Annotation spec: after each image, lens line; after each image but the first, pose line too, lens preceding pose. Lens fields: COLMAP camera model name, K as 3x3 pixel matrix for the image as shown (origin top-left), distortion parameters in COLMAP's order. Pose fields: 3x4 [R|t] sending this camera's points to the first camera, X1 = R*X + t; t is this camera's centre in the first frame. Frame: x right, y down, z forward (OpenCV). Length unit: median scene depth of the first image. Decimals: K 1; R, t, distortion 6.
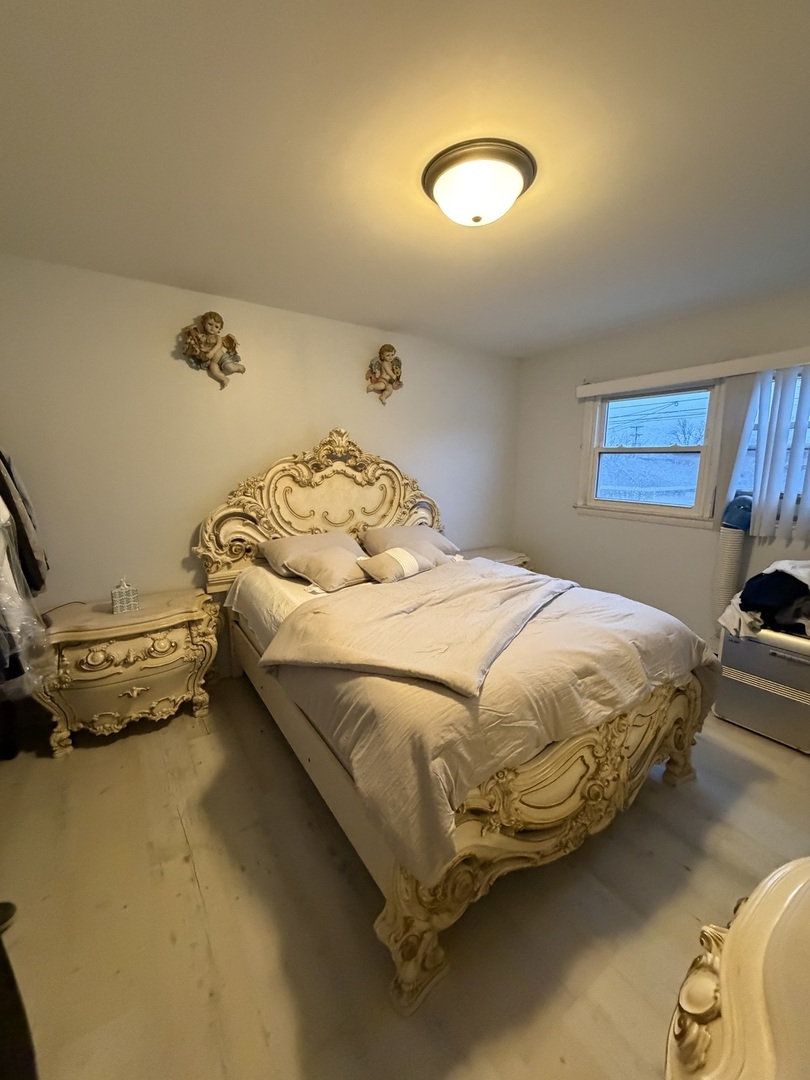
lens RADIAL K [[430.5, 0, 404.2], [0, 430.5, 538.5], [0, 0, 1]] dist [0.001365, 0.000117]
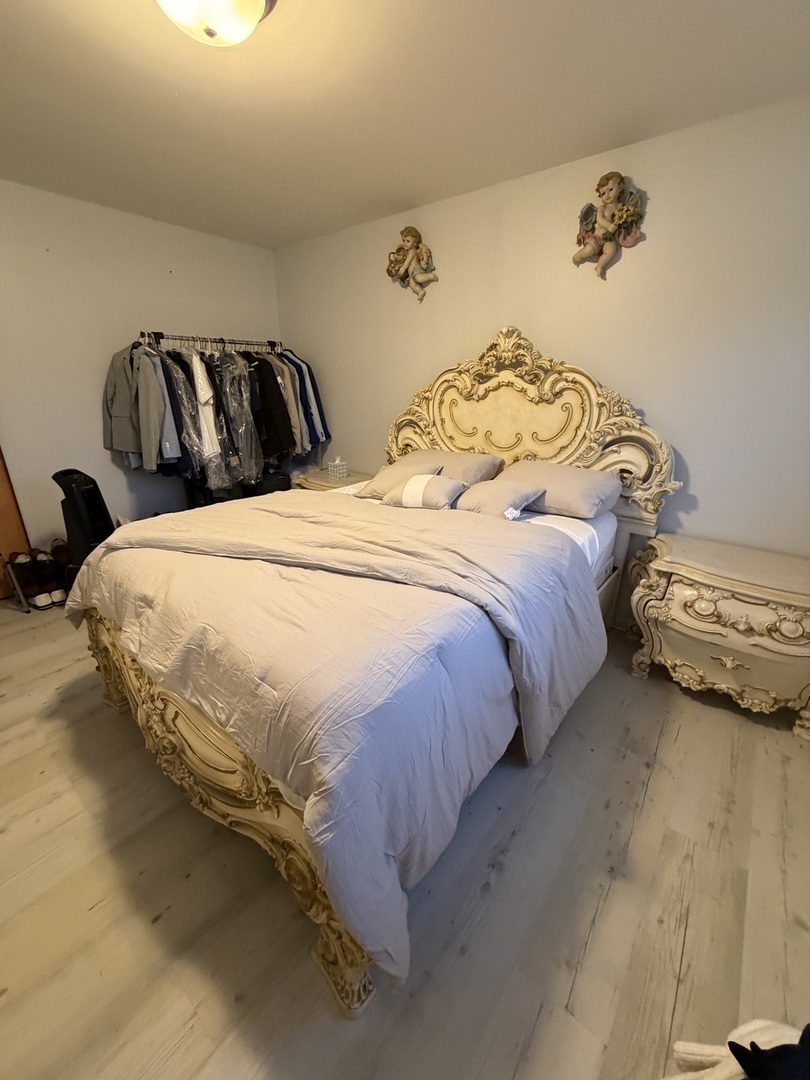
lens RADIAL K [[430.5, 0, 402.1], [0, 430.5, 537.7], [0, 0, 1]] dist [0.001365, 0.000117]
pose [[0.286353, 0.319928, -0.903132, 0.637743], [-0.170821, 0.944550, 0.280439, -0.074033], [0.942774, 0.073969, 0.325125, 0.569791]]
